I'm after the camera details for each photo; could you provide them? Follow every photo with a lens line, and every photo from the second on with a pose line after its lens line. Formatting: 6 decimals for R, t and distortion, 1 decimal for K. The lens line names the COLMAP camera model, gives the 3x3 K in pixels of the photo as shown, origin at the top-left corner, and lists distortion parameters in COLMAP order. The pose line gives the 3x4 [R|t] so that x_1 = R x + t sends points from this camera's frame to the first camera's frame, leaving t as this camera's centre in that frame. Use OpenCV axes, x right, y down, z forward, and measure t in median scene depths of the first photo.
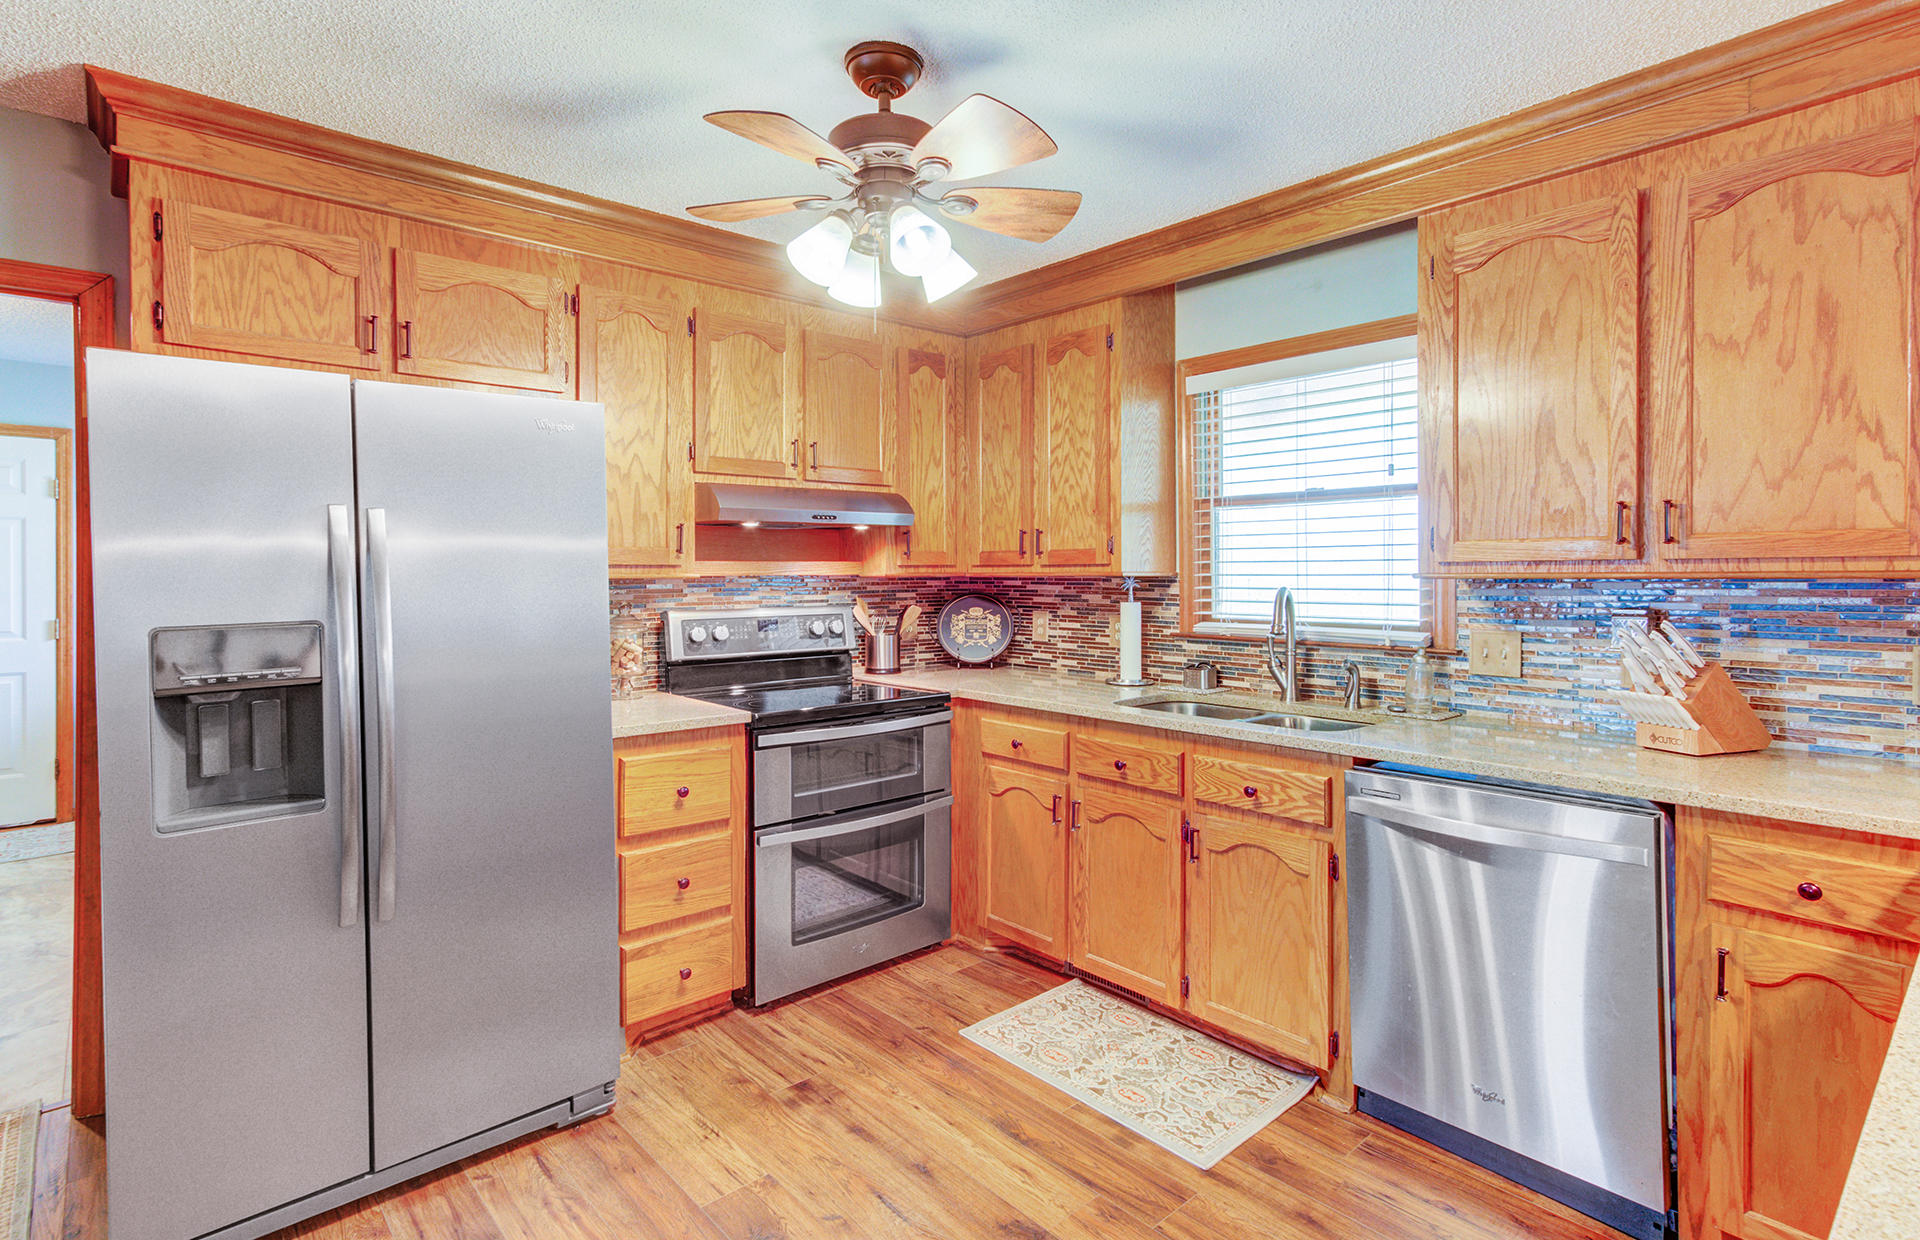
lens RADIAL K [[939.0, 0, 939.5], [0, 939.0, 582.4], [0, 0, 1]] dist [0.016873, -0.003614]
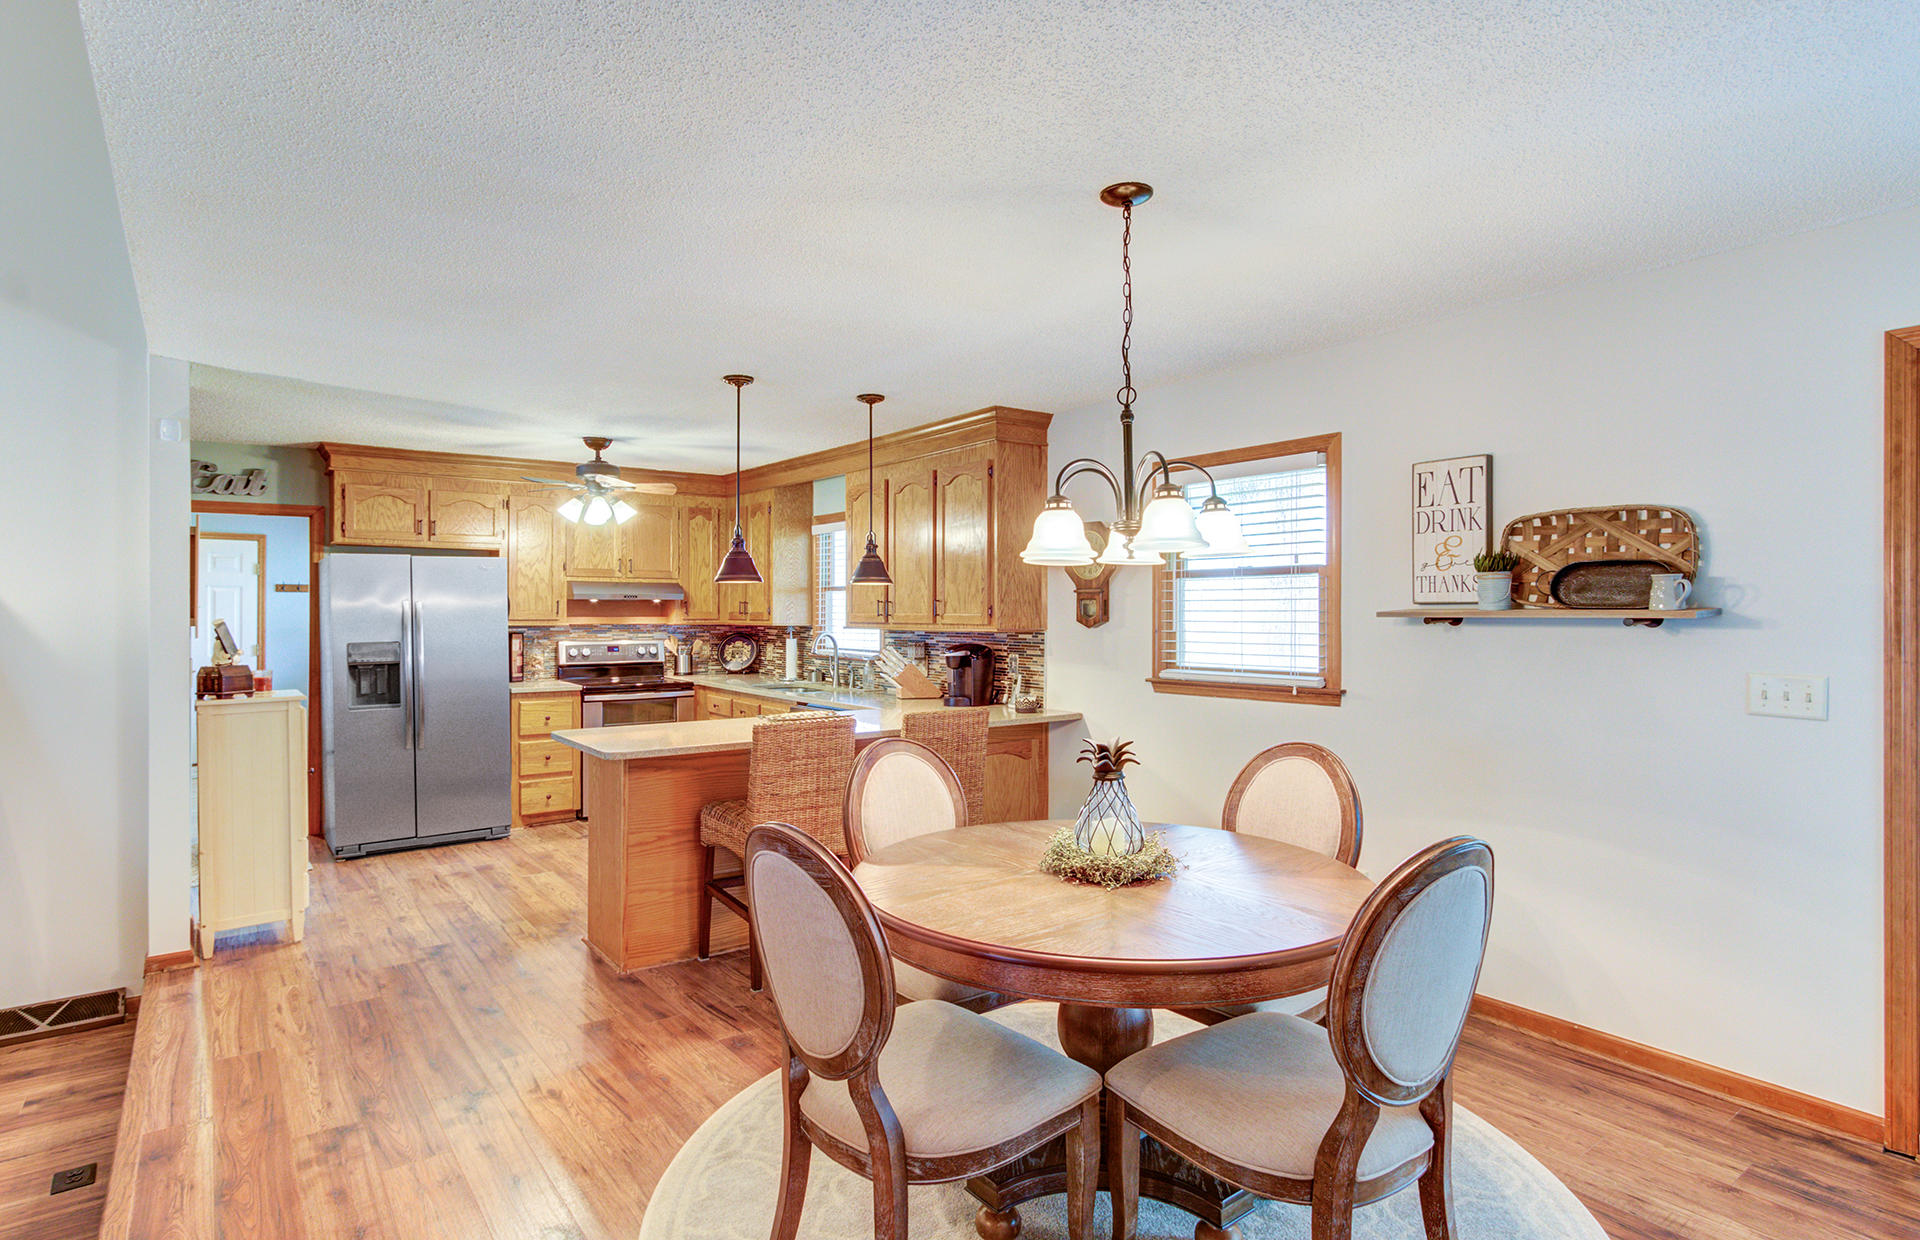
lens RADIAL K [[1030.5, 0, 939.7], [0, 1030.5, 624.2], [0, 0, 1]] dist [0.025610, 0.009055]
pose [[0.994784, 0.007422, -0.101738, 0.925927], [-0.007072, 0.999968, 0.003795, -0.025201], [0.101763, -0.003056, 0.994804, -1.408119]]
